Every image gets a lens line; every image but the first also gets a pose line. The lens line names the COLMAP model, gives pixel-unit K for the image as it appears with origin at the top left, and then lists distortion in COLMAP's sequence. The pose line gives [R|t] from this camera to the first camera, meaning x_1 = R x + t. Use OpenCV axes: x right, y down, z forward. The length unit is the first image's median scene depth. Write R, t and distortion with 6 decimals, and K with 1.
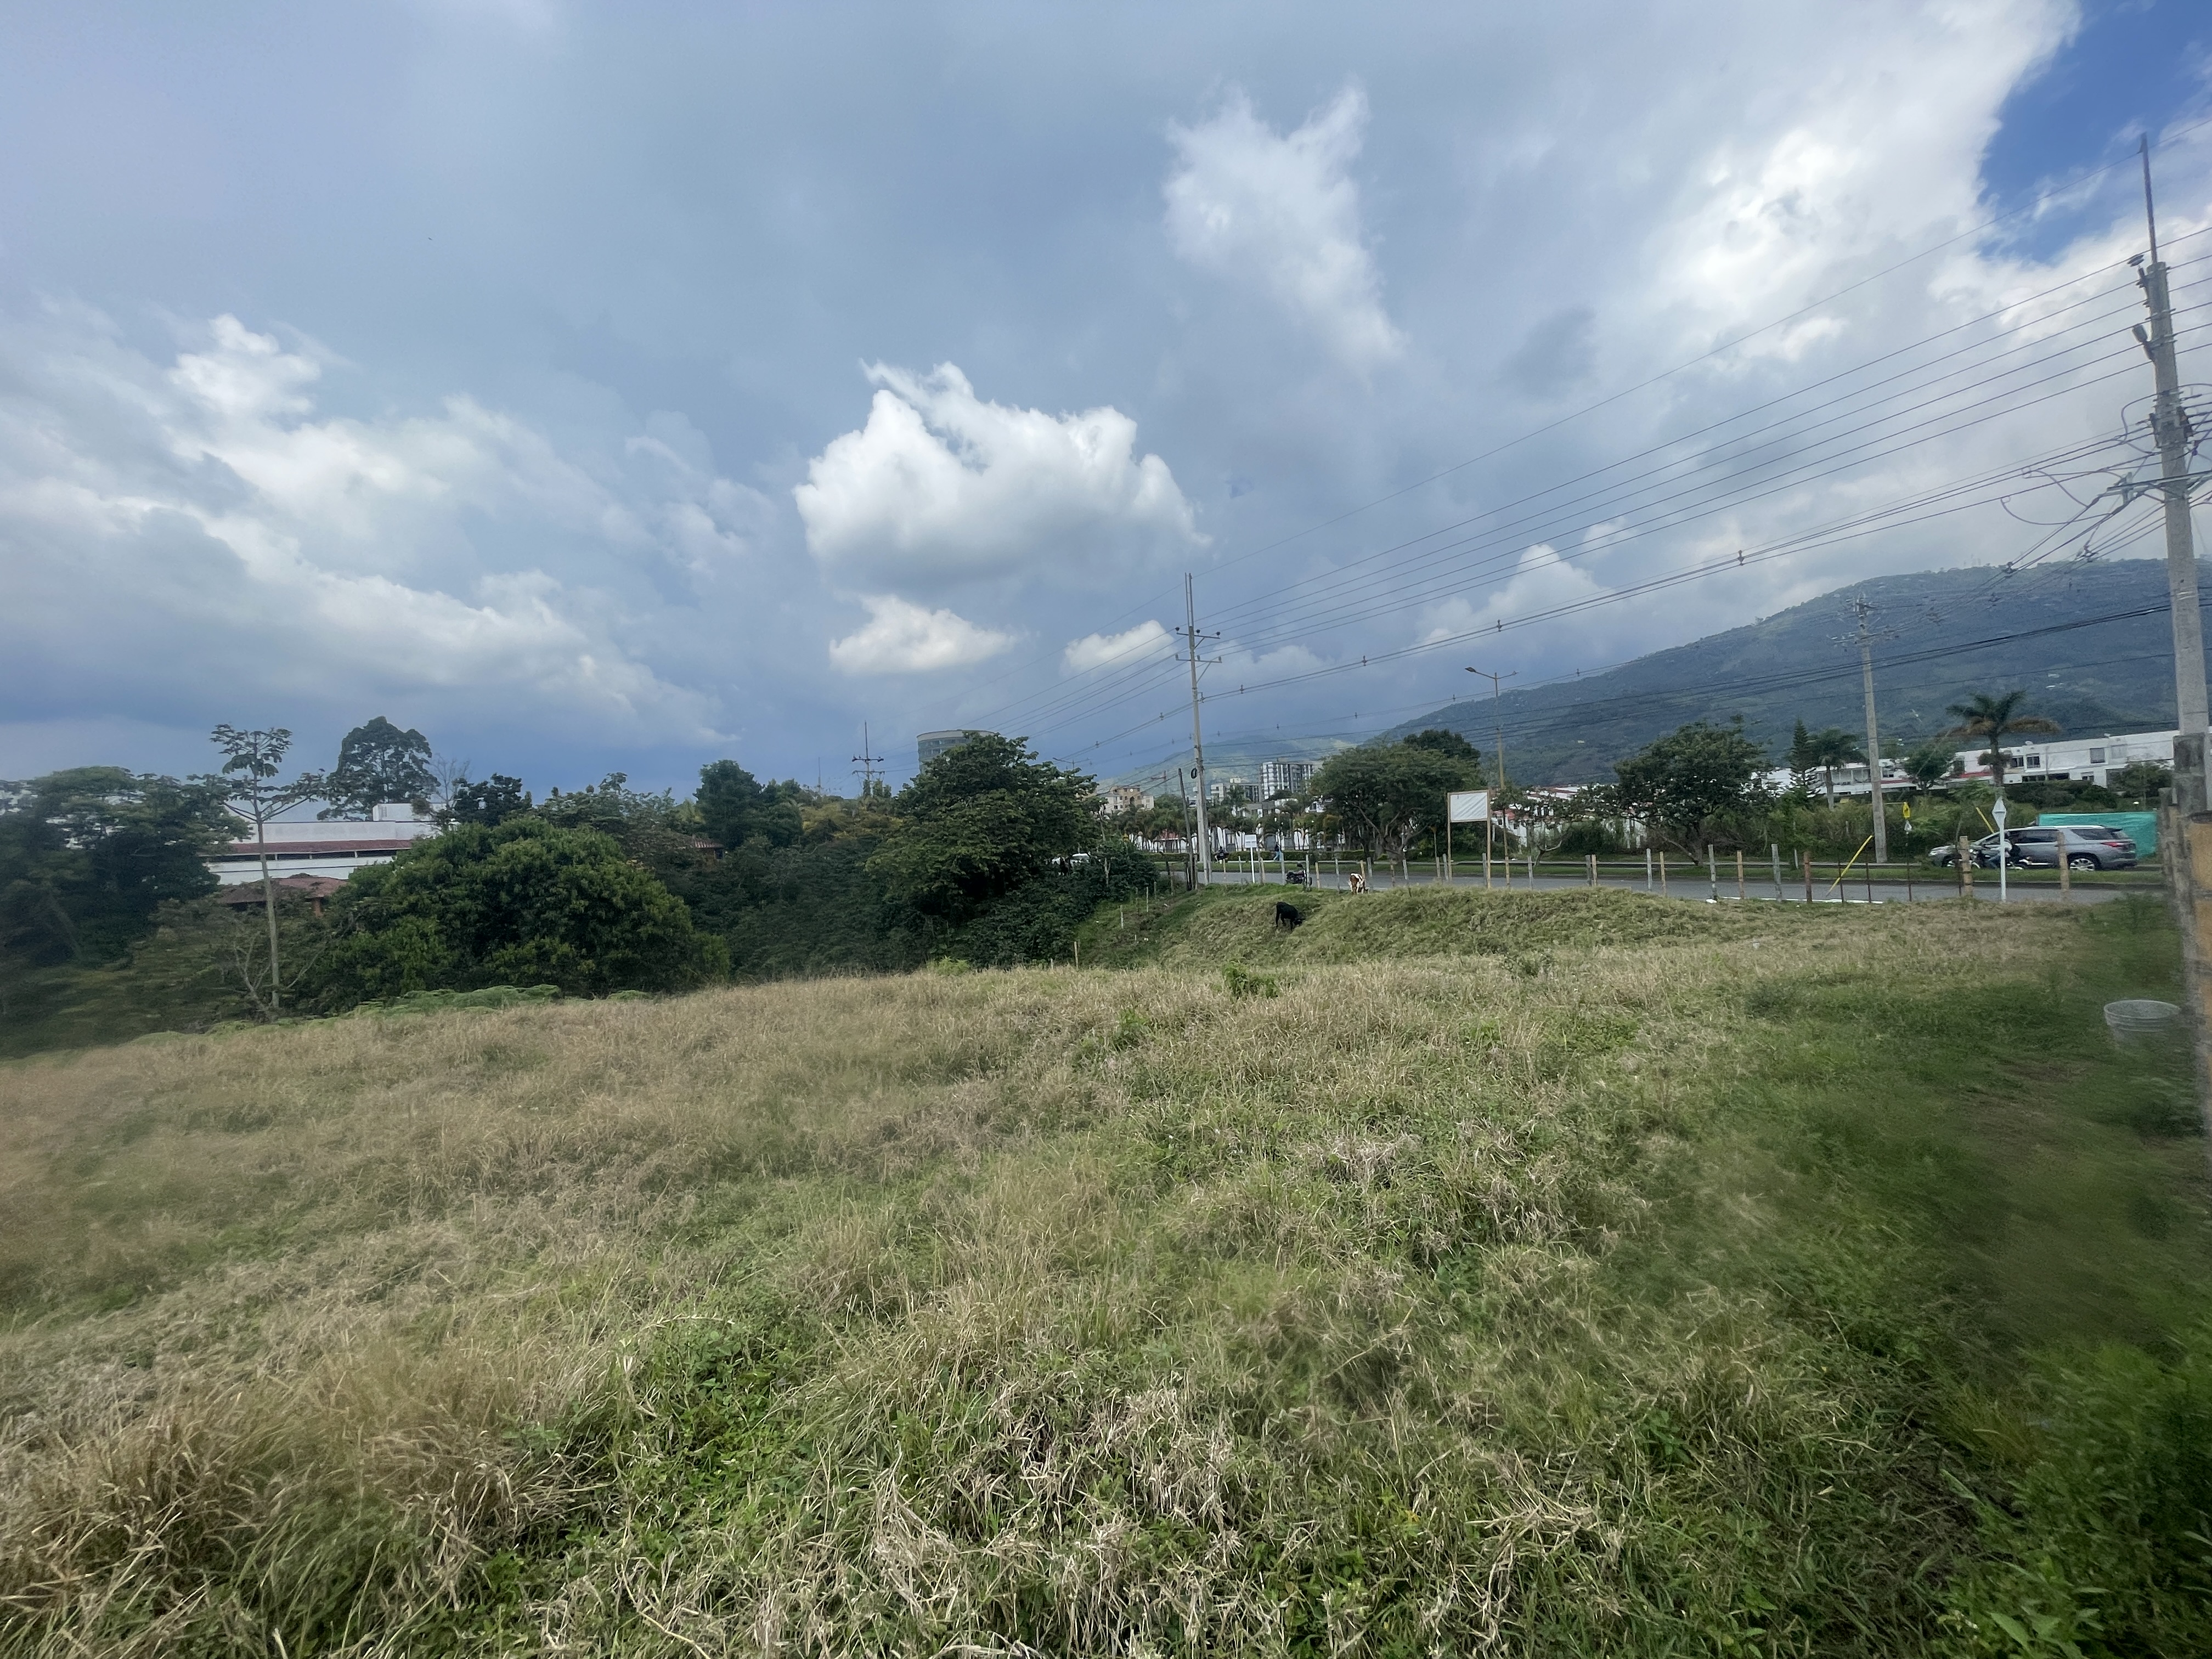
lens RADIAL K [[889.4, 0, 1102.4], [0, 889.4, 828.0], [0, 0, 1]] dist [0.003153, -0.001900]
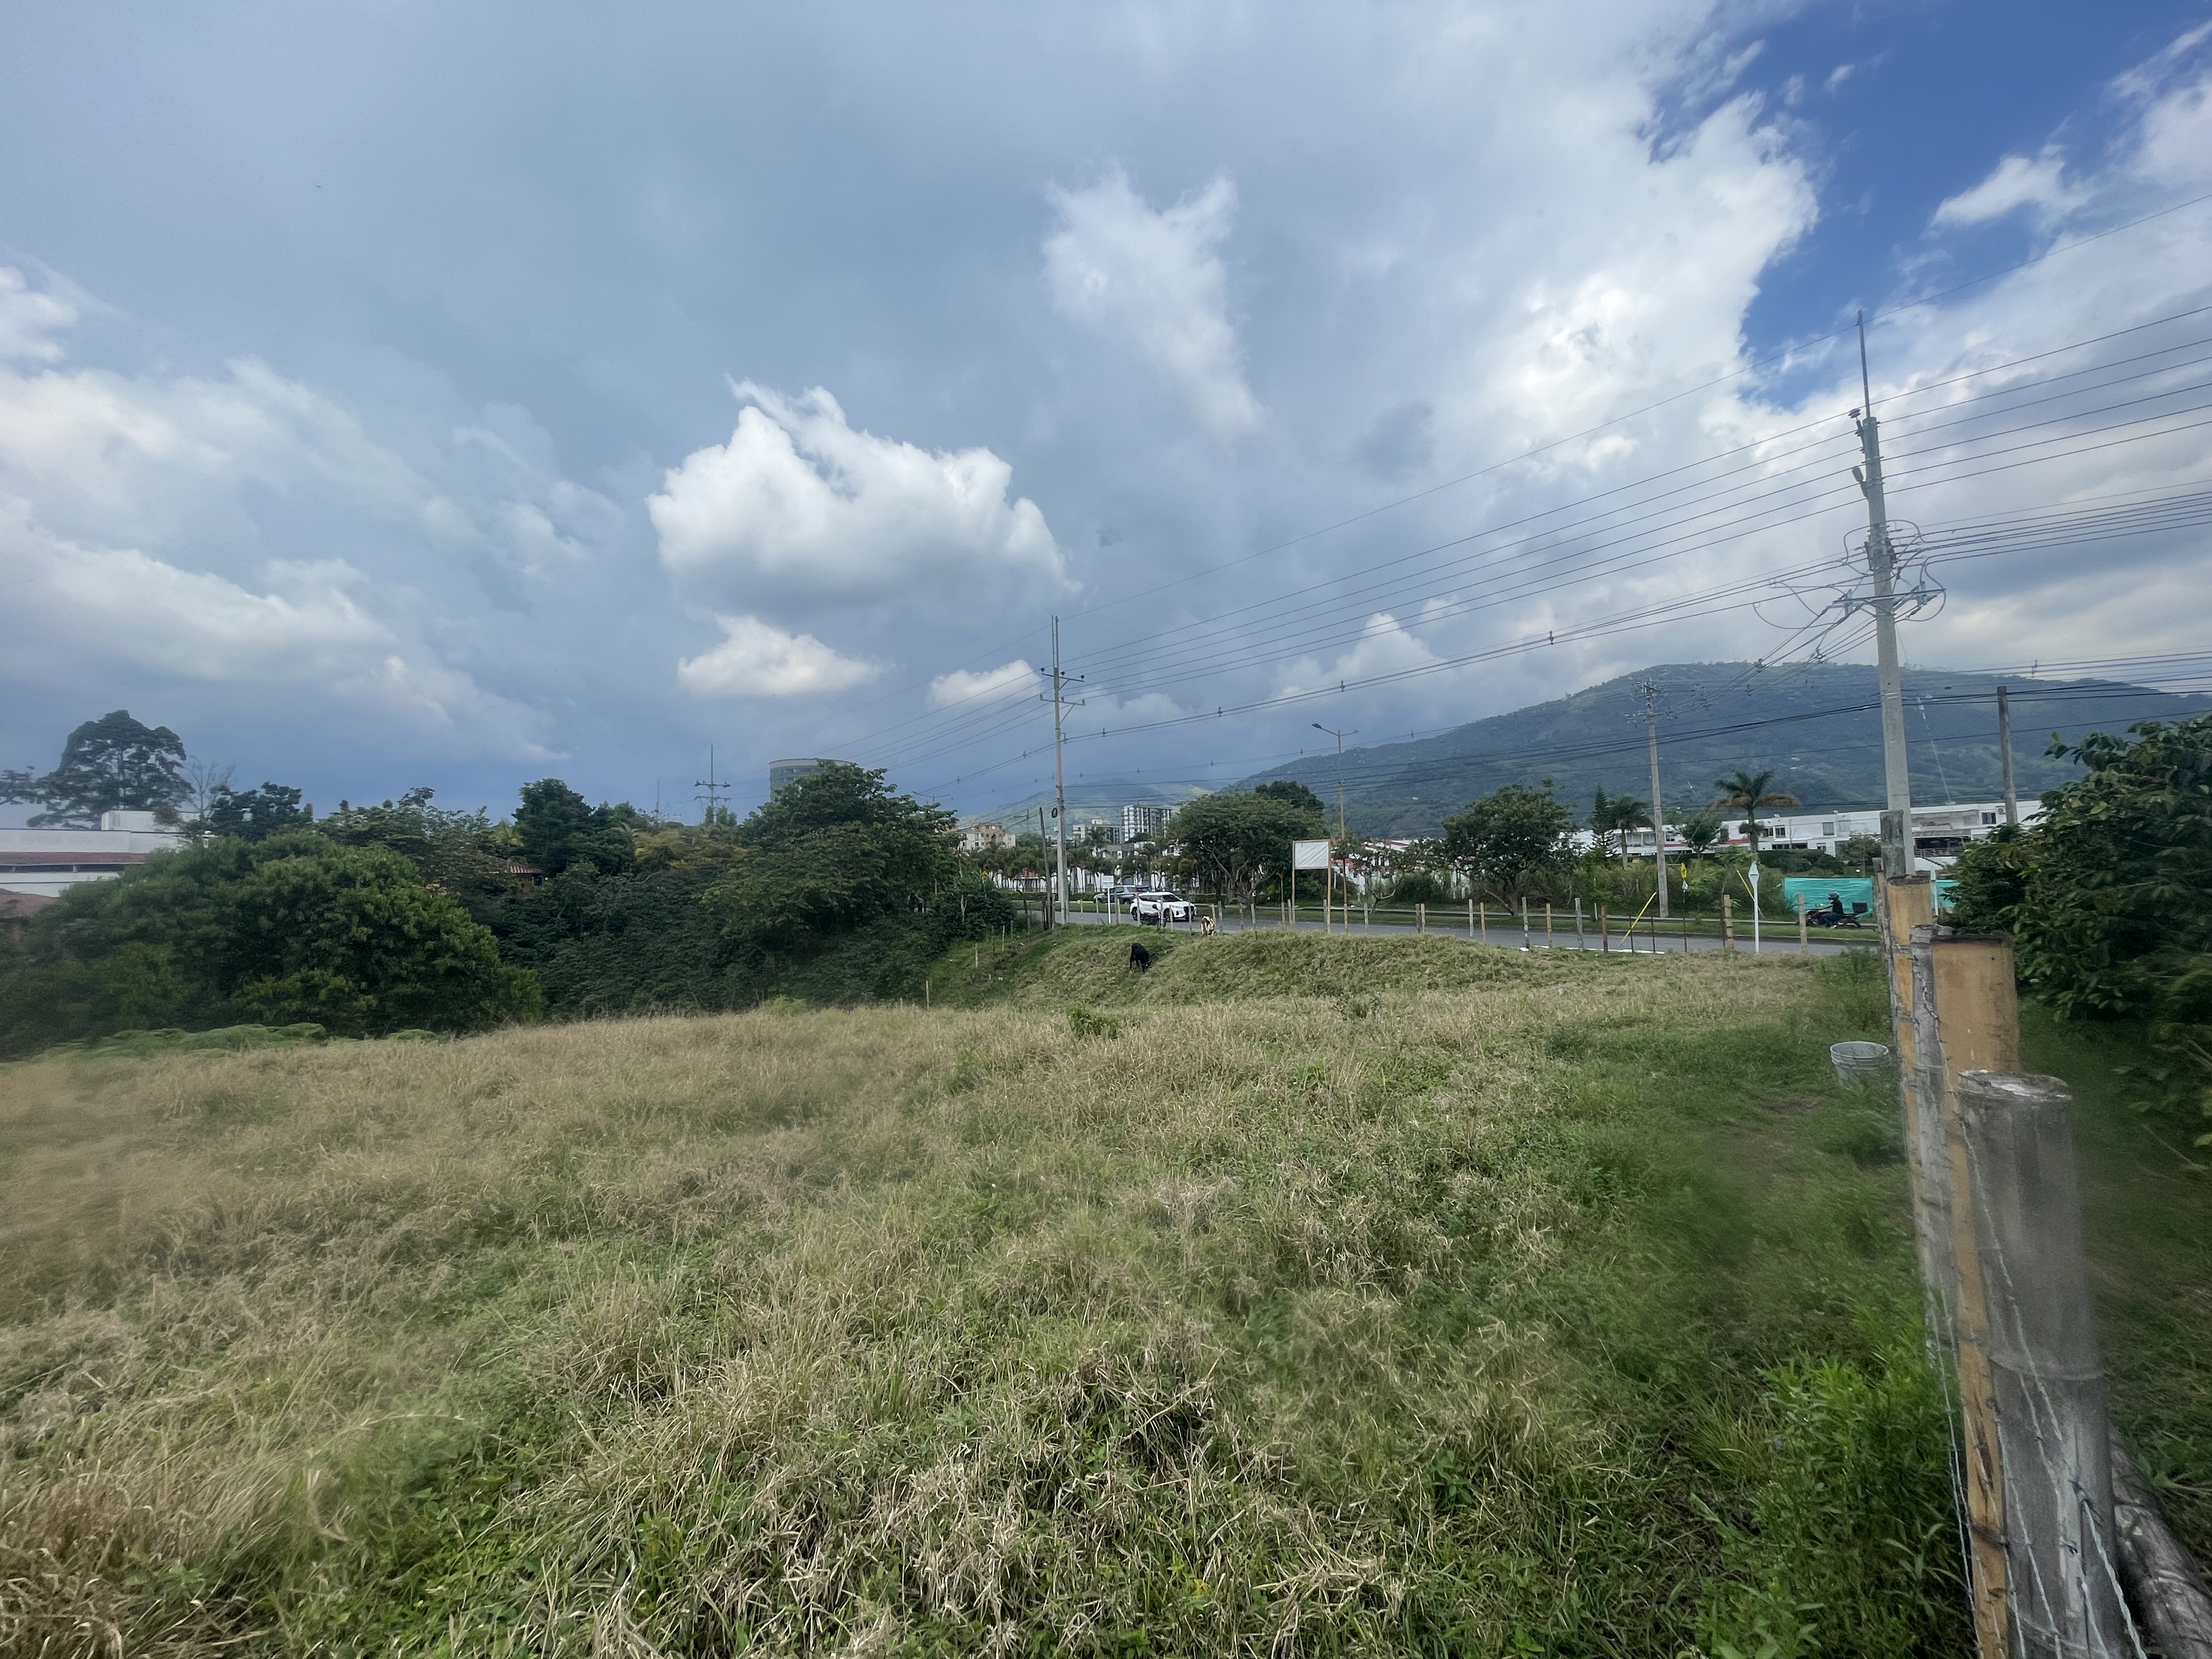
lens RADIAL K [[888.7, 0, 1102.4], [0, 888.7, 828.9], [0, 0, 1]] dist [0.000651, 0.000659]
pose [[0.987413, 0.037115, 0.153746, 0.003689], [-0.030494, 0.998512, -0.045203, 0.000269], [-0.155195, 0.039946, 0.987076, 0.002089]]
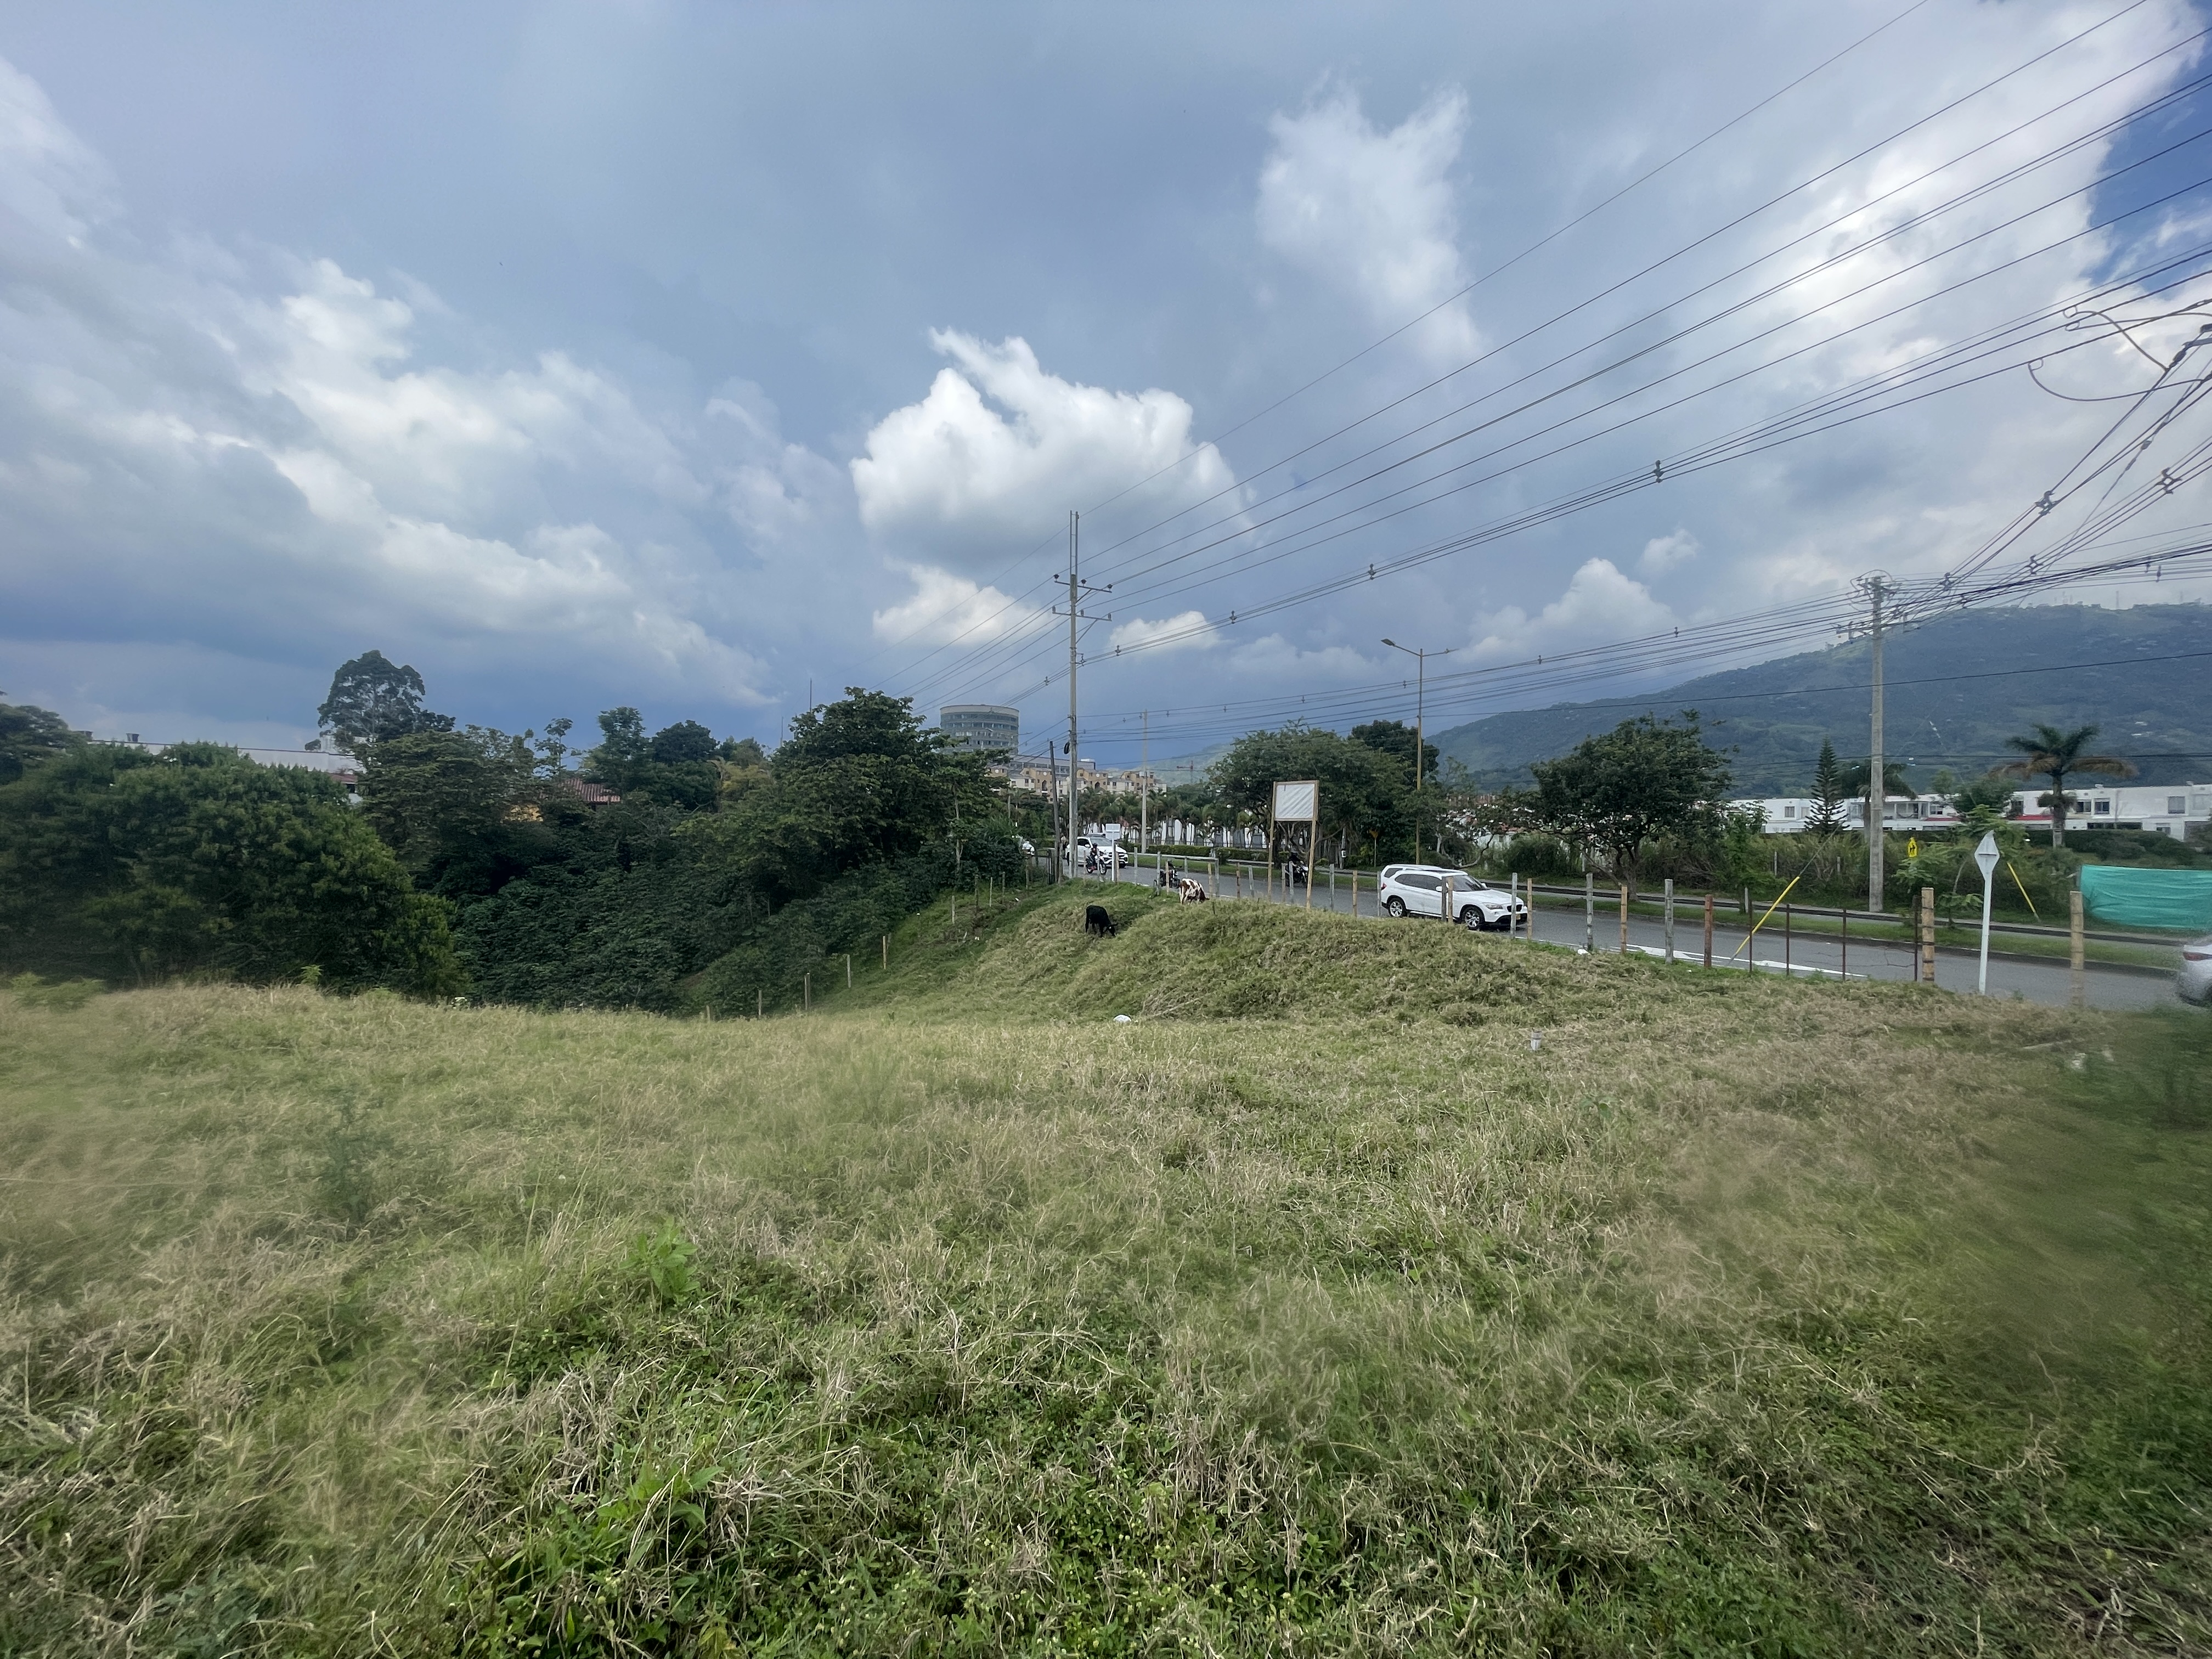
lens RADIAL K [[889.4, 0, 1104.3], [0, 889.4, 826.8], [0, 0, 1]] dist [-0.000727, -0.000251]
pose [[0.996867, 0.068800, -0.039021, 0.089615], [-0.068231, 0.997545, 0.015753, -0.000808], [0.040009, -0.013041, 0.999114, 0.074179]]
